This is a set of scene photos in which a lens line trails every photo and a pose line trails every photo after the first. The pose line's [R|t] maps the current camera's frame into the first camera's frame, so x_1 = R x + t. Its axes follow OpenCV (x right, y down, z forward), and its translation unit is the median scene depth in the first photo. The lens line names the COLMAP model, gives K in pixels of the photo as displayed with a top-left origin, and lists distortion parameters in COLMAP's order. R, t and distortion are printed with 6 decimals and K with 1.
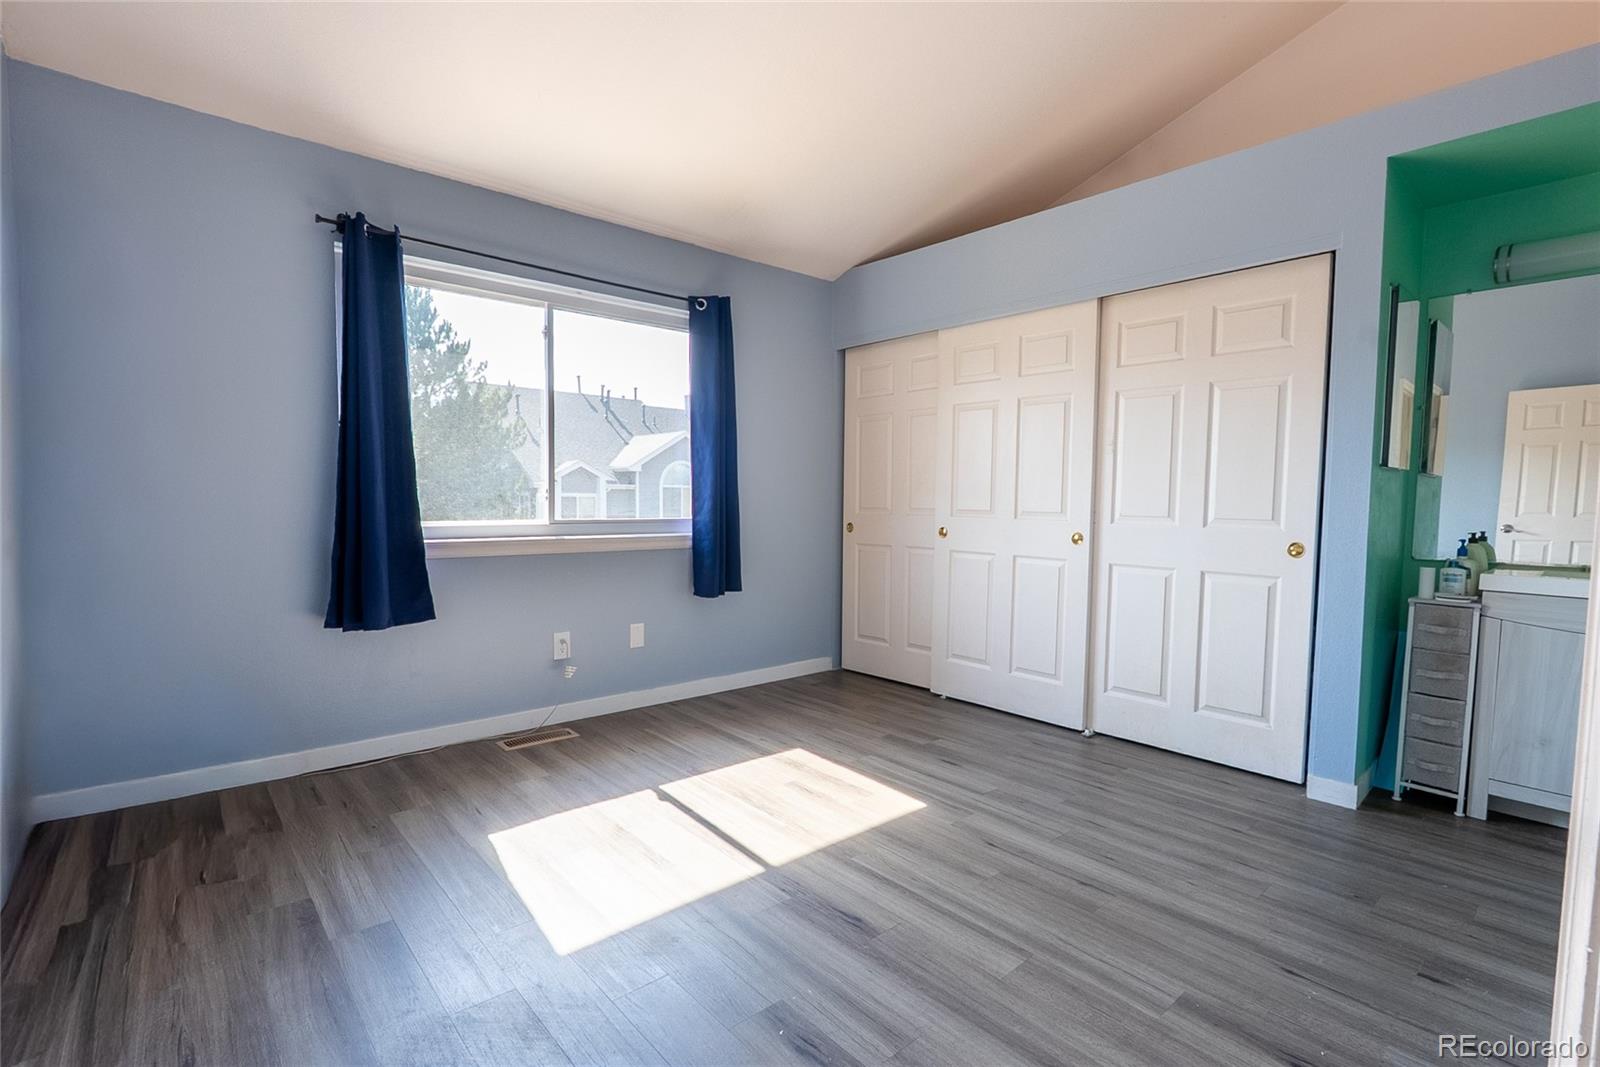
lens RADIAL K [[757.1, 0, 810.3], [0, 757.1, 545.3], [0, 0, 1]] dist [-0.001868, -0.000439]
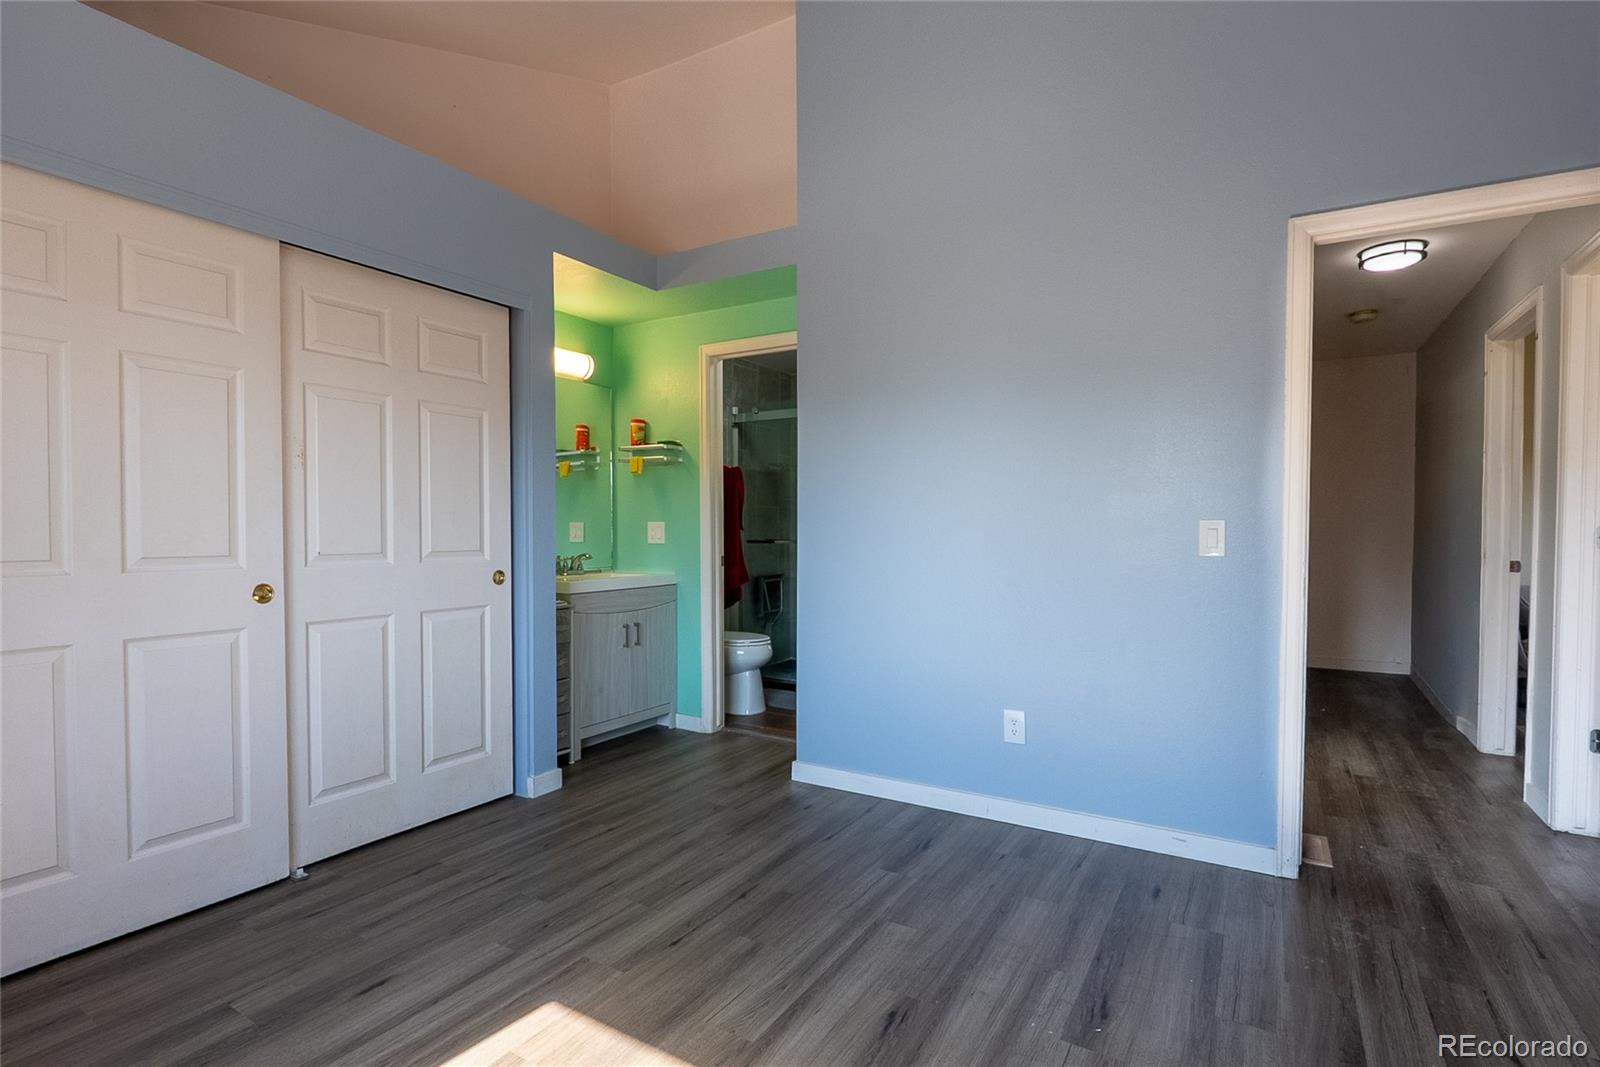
lens RADIAL K [[757.1, 0, 810.3], [0, 757.1, 545.3], [0, 0, 1]] dist [-0.001868, -0.000439]
pose [[-0.290065, -0.035142, 0.956362, -0.511117], [0.057200, 0.996902, 0.053980, -0.073210], [-0.955296, 0.070361, -0.287156, 0.908270]]
